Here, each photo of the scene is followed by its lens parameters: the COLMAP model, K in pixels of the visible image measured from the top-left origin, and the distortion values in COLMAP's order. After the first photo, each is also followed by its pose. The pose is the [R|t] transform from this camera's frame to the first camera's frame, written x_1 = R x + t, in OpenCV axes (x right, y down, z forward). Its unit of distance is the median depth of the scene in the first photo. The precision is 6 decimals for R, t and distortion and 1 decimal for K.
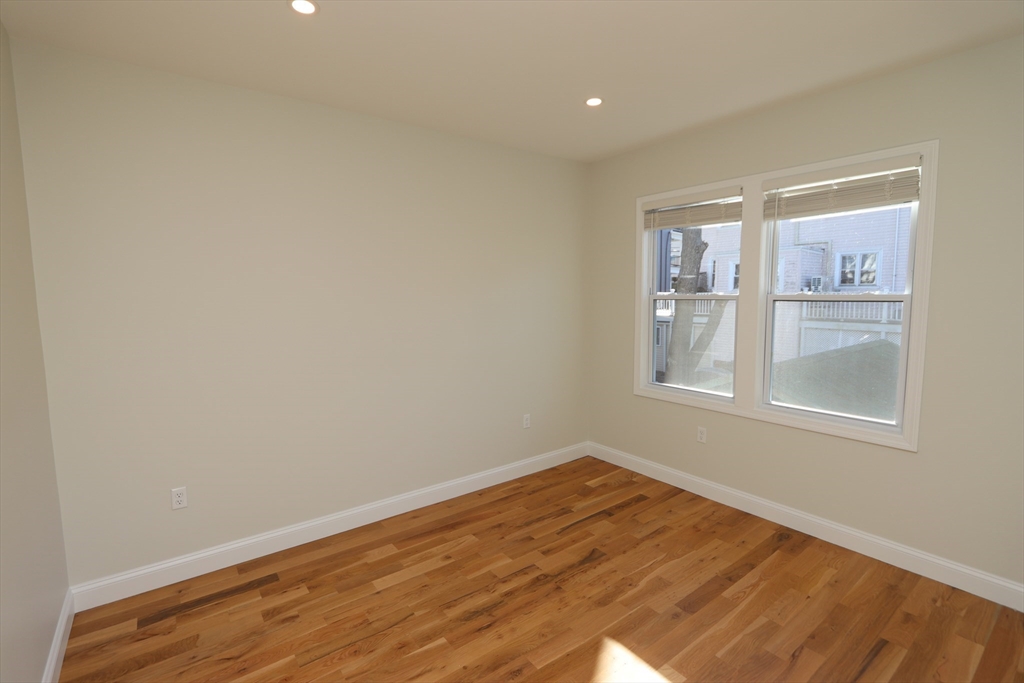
lens RADIAL K [[475.1, 0, 512.0], [0, 475.1, 341.5], [0, 0, 1]] dist [-0.007167, -0.000691]
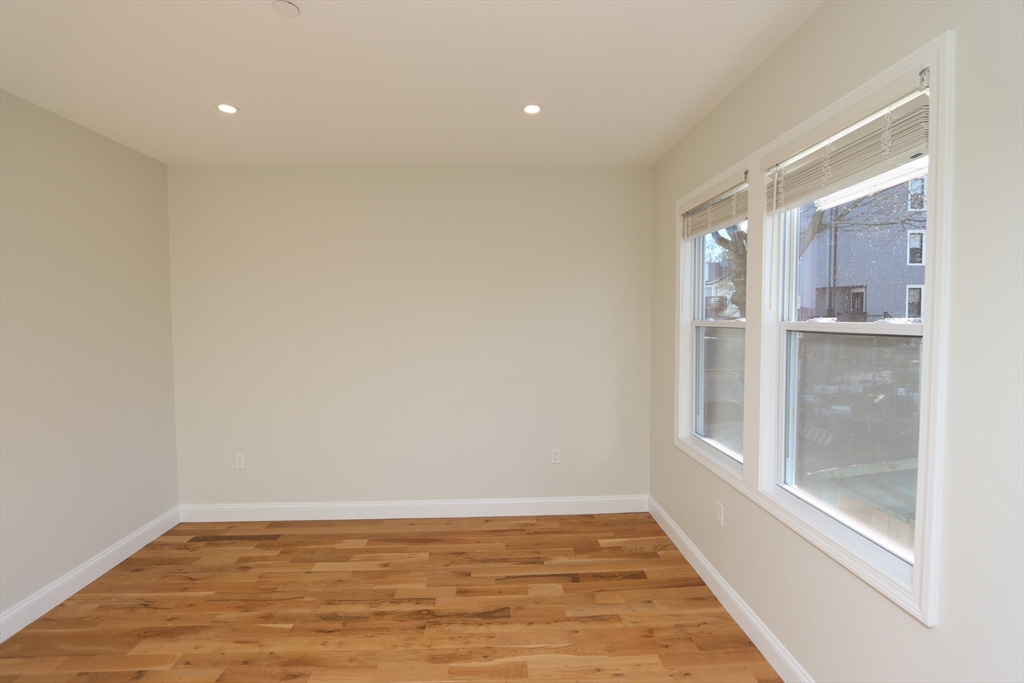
lens RADIAL K [[475.1, 0, 512.0], [0, 475.1, 341.5], [0, 0, 1]] dist [-0.007167, -0.000691]
pose [[0.814035, 0.032310, -0.579916, 0.667262], [-0.058287, 0.997955, -0.026218, -0.034321], [0.577883, 0.055144, 0.814254, 0.254524]]
